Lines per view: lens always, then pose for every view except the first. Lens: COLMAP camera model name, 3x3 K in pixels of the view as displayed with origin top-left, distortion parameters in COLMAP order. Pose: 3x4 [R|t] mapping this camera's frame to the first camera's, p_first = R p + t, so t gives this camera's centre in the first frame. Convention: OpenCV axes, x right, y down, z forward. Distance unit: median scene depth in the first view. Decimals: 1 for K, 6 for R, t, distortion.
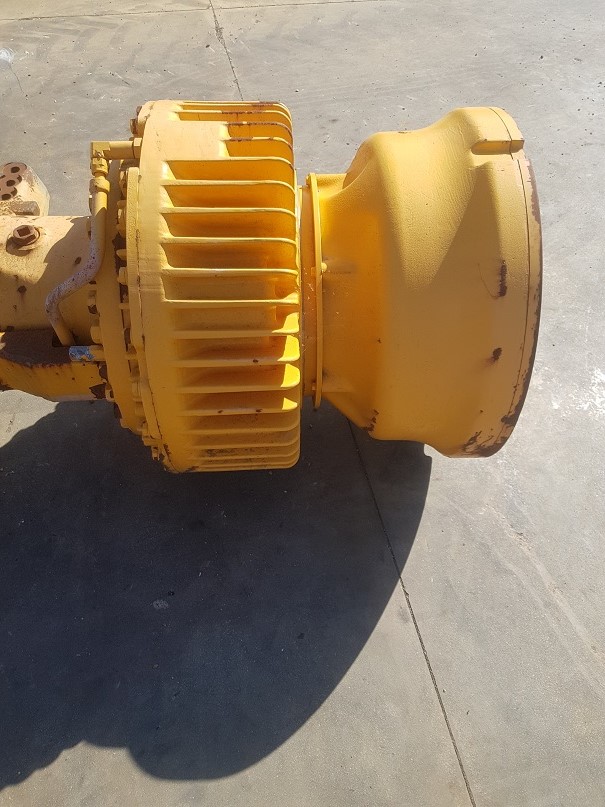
lens RADIAL K [[634.4, 0, 375.8], [0, 634.4, 379.7], [0, 0, 1]] dist [0.004235, -0.001882]
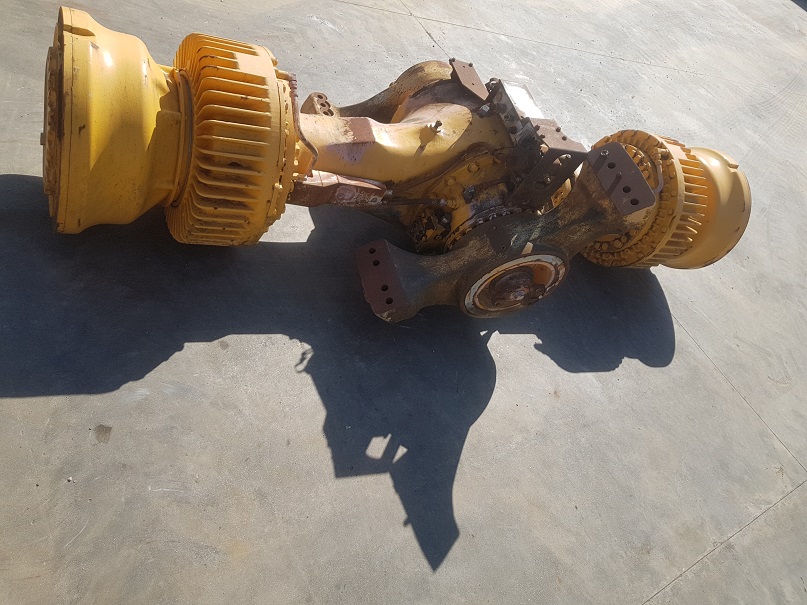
lens RADIAL K [[636.6, 0, 403.5], [0, 636.6, 302.5], [0, 0, 1]] dist [0.072323, -0.133155]
pose [[0.881649, 0.042782, 0.469962, -2.326612], [-0.034380, 0.999059, -0.026449, 0.389981], [-0.470652, 0.007161, 0.882290, -0.898914]]
